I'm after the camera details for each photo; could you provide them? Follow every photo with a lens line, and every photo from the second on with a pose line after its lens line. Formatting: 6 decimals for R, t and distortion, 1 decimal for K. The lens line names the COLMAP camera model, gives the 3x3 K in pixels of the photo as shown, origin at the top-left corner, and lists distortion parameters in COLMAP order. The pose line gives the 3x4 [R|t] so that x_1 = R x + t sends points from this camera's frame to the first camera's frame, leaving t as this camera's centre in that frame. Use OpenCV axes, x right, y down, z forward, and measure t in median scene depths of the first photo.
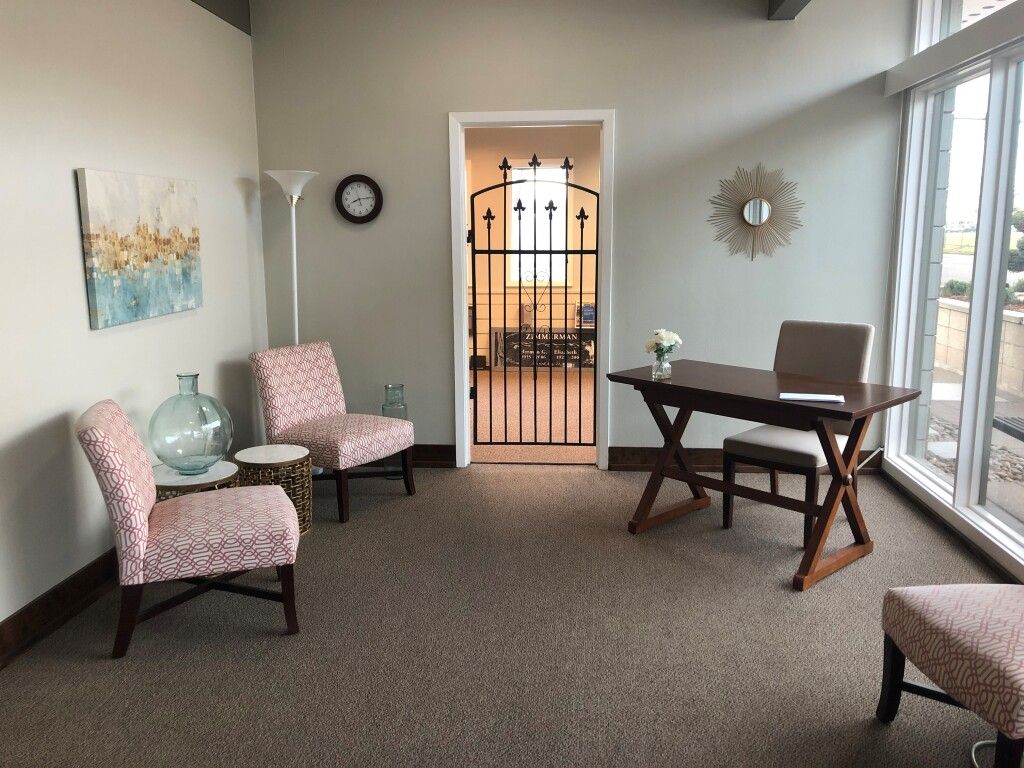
lens RADIAL K [[844.0, 0, 512.0], [0, 844.0, 384.0], [0, 0, 1]] dist [0.005350, 0.005643]
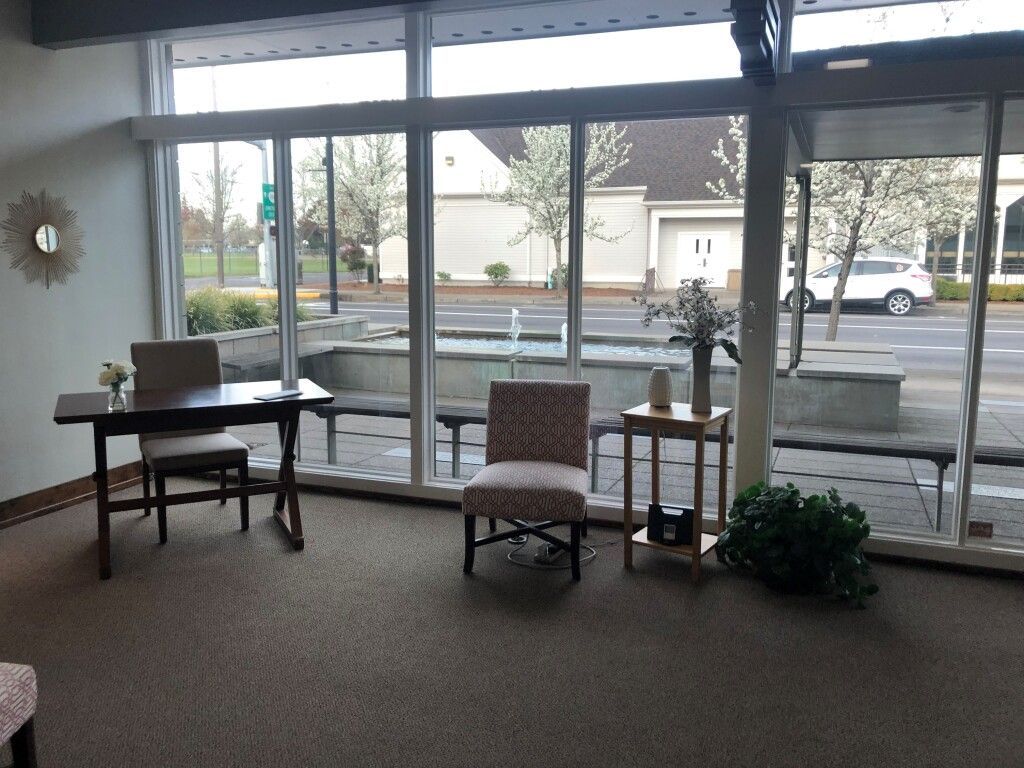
lens RADIAL K [[844.0, 0, 512.0], [0, 844.0, 384.0], [0, 0, 1]] dist [0.005350, 0.005643]
pose [[0.268033, -0.142394, 0.952829, -0.527015], [0.164290, 0.981286, 0.100431, -0.049282], [-0.949298, 0.129621, 0.286411, 0.232828]]
